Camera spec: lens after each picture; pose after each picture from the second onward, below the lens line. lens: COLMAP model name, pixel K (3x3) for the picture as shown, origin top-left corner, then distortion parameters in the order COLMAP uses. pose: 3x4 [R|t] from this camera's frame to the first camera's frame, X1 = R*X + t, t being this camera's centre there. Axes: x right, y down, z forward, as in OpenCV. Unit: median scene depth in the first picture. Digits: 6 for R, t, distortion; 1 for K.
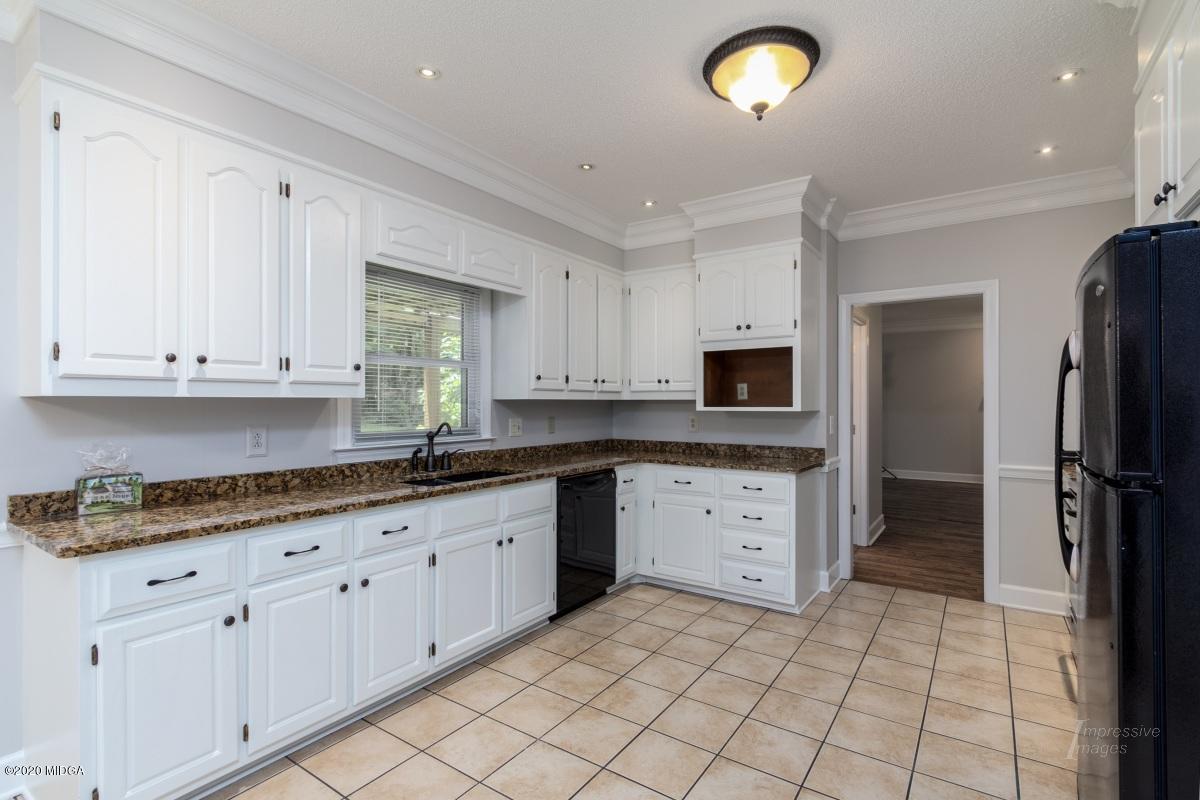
lens RADIAL K [[564.6, 0, 607.5], [0, 564.6, 399.0], [0, 0, 1]] dist [0.002751, -0.000922]
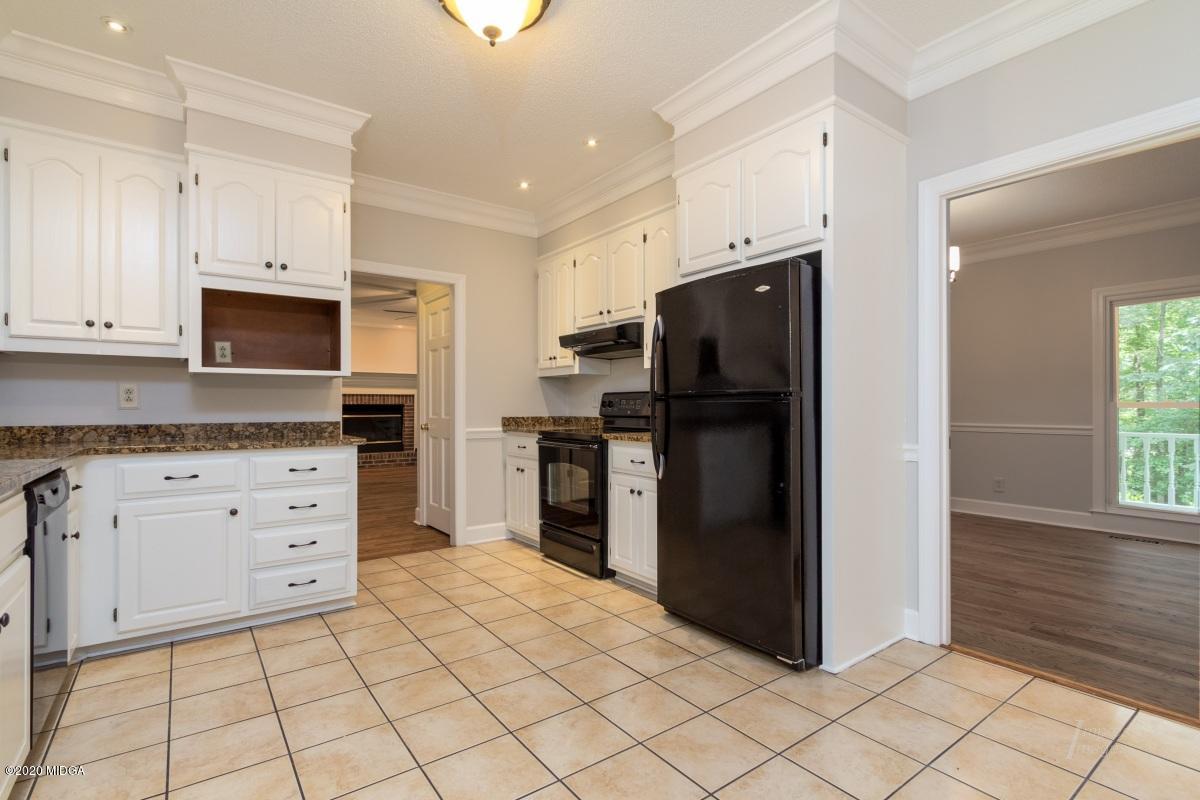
lens RADIAL K [[564.6, 0, 605.7], [0, 564.6, 402.5], [0, 0, 1]] dist [0.002751, -0.000922]
pose [[0.329239, 0.002140, 0.944244, -0.351831], [-0.004082, 0.999991, -0.000843, 0.060736], [-0.944238, -0.003577, 0.329245, 0.326977]]
